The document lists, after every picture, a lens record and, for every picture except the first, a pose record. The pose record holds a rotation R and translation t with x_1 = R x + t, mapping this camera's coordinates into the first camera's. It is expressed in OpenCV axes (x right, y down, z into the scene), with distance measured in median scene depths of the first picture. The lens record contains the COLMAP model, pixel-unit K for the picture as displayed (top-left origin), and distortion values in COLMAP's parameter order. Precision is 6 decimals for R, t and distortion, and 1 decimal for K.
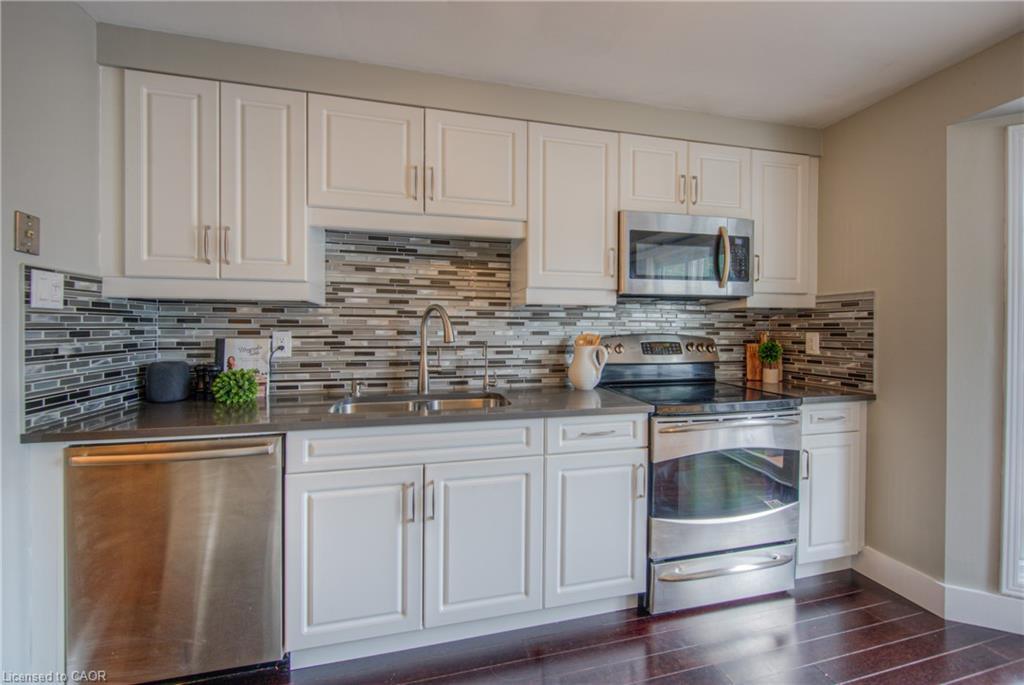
lens RADIAL K [[433.2, 0, 515.8], [0, 433.2, 333.1], [0, 0, 1]] dist [-0.002352, 0.000271]
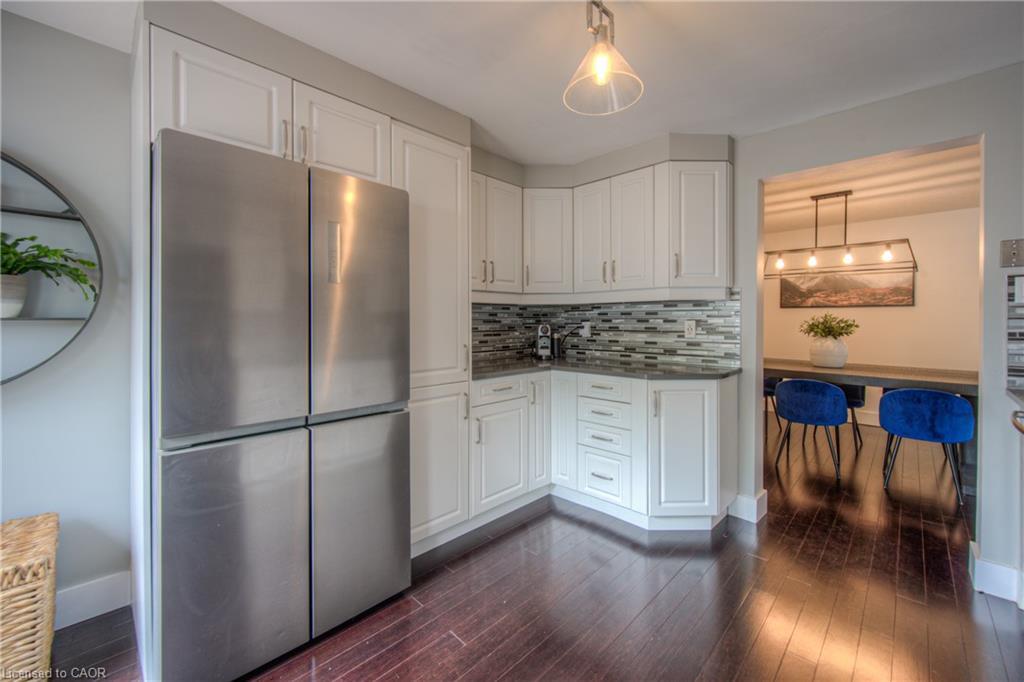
lens RADIAL K [[404.5, 0, 536.6], [0, 404.5, 322.3], [0, 0, 1]] dist [0.002644, -0.000072]
pose [[-0.824312, 0.000777, -0.566135, 0.978793], [-0.005652, 0.999938, 0.009602, 0.000206], [0.566107, 0.011115, -0.824257, 1.215069]]
